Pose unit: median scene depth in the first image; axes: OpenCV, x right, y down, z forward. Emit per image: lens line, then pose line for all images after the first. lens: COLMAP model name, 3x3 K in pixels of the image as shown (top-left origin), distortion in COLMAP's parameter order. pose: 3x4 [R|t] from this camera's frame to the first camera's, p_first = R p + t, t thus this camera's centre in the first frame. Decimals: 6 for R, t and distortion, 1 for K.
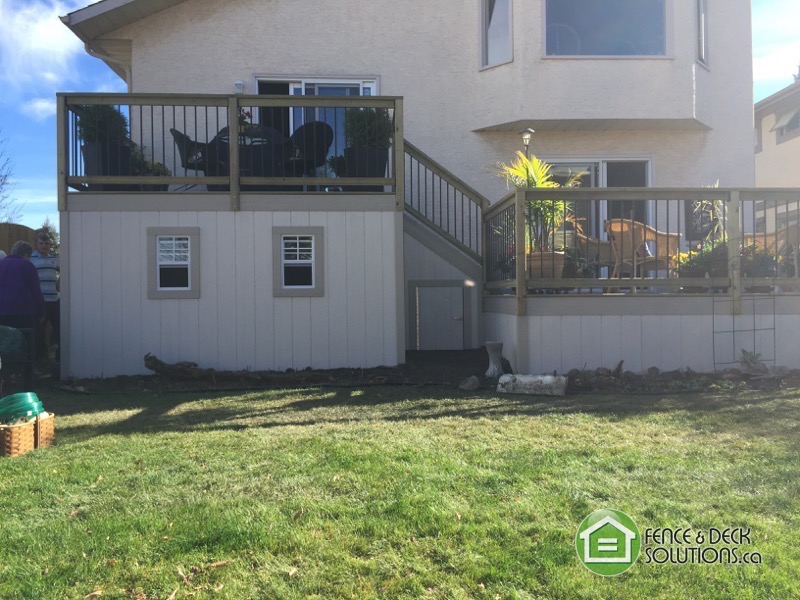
lens RADIAL K [[686.5, 0, 400.0], [0, 686.5, 300.0], [0, 0, 1]] dist [0.098516, -0.162943]
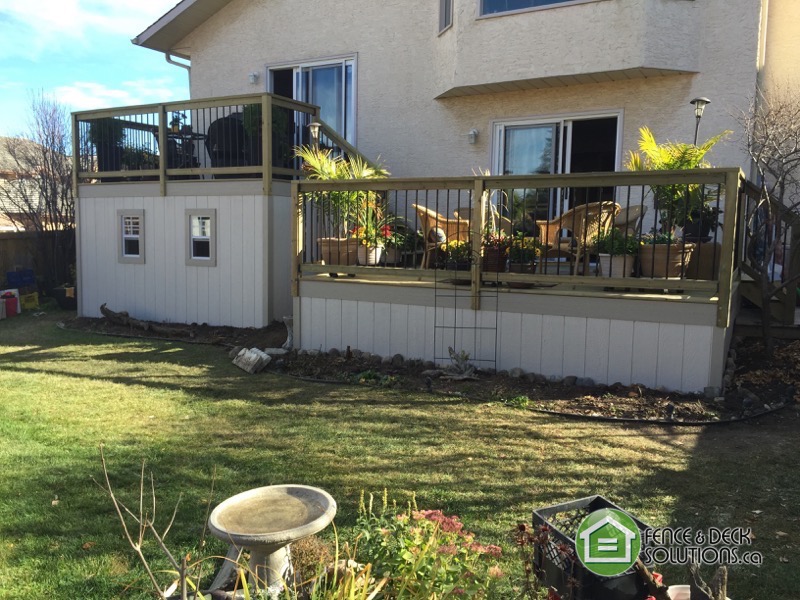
lens RADIAL K [[671.9, 0, 400.0], [0, 671.9, 300.0], [0, 0, 1]] dist [0.090553, -0.150554]
pose [[0.857317, 0.071307, -0.509826, 0.749480], [-0.012677, 0.992984, 0.117566, -0.087286], [0.514632, -0.094328, 0.852206, 0.133094]]
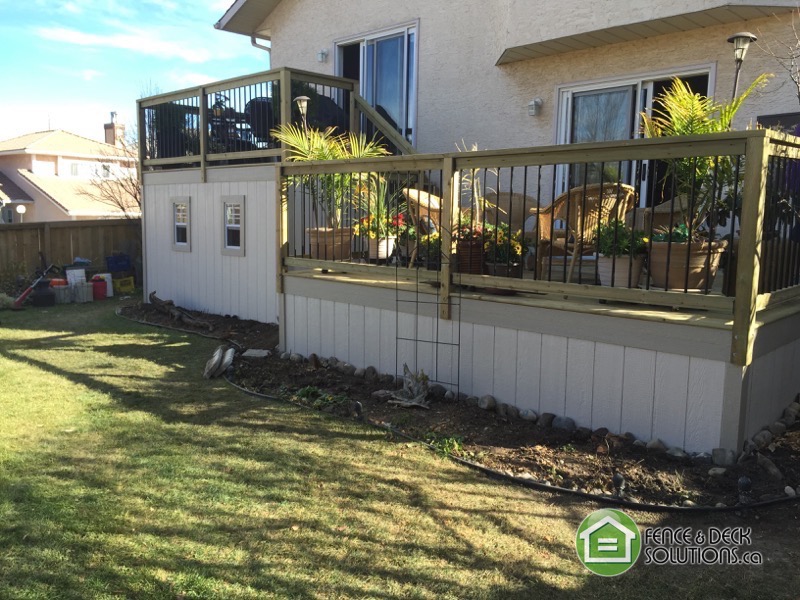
lens RADIAL K [[671.9, 0, 400.0], [0, 671.9, 300.0], [0, 0, 1]] dist [0.090553, -0.150554]
pose [[0.686878, 0.110086, -0.718387, 0.851206], [-0.010384, 0.989847, 0.141756, -0.092307], [0.726699, -0.089910, 0.681047, 0.391621]]
